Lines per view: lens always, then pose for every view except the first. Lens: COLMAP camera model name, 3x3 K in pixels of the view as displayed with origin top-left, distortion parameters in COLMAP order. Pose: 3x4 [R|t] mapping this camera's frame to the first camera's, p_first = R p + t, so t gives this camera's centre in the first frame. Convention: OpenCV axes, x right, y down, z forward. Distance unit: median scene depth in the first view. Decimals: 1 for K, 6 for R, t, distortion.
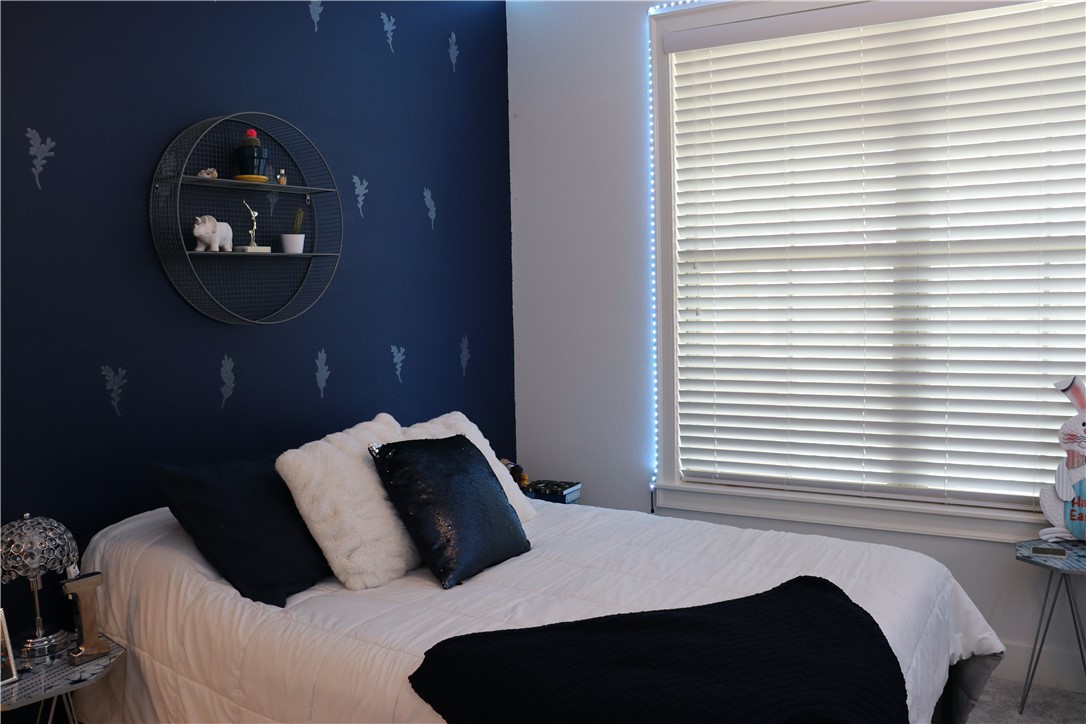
lens RADIAL K [[898.4, 0, 544.6], [0, 898.4, 355.2], [0, 0, 1]] dist [-0.156883, 0.127390]
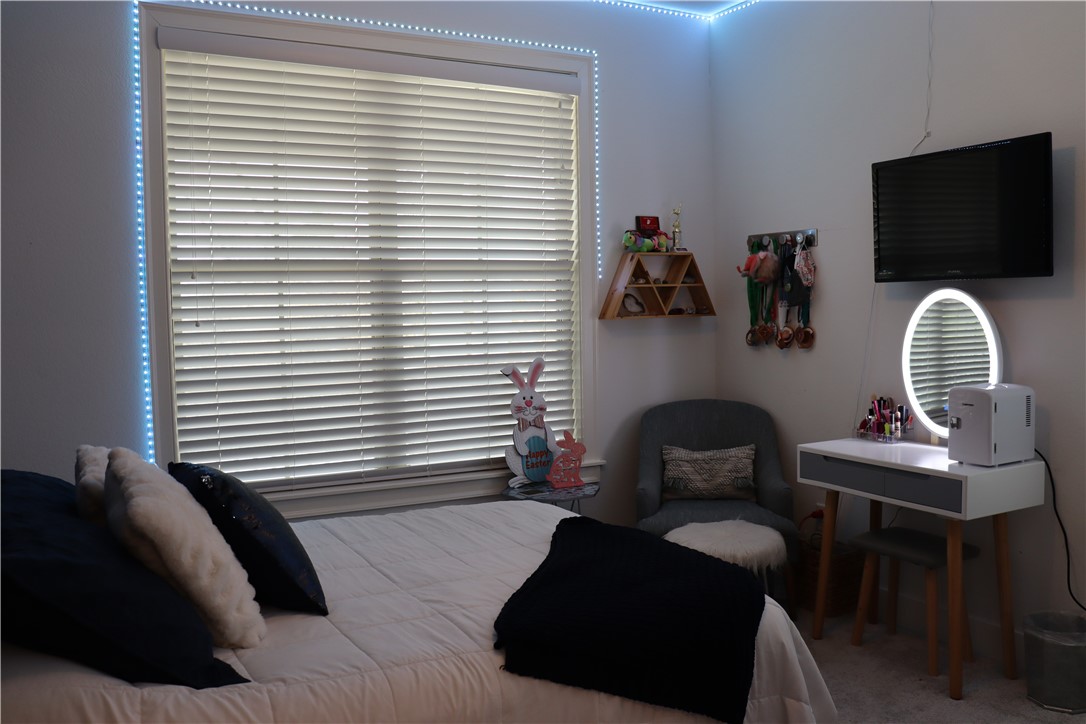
lens RADIAL K [[898.4, 0, 547.2], [0, 898.4, 363.4], [0, 0, 1]] dist [-0.156883, 0.127390]
pose [[0.504860, -0.048800, 0.861821, -0.568054], [0.060976, 0.997923, 0.020787, -0.002530], [-0.861045, 0.042056, 0.506787, 0.238578]]
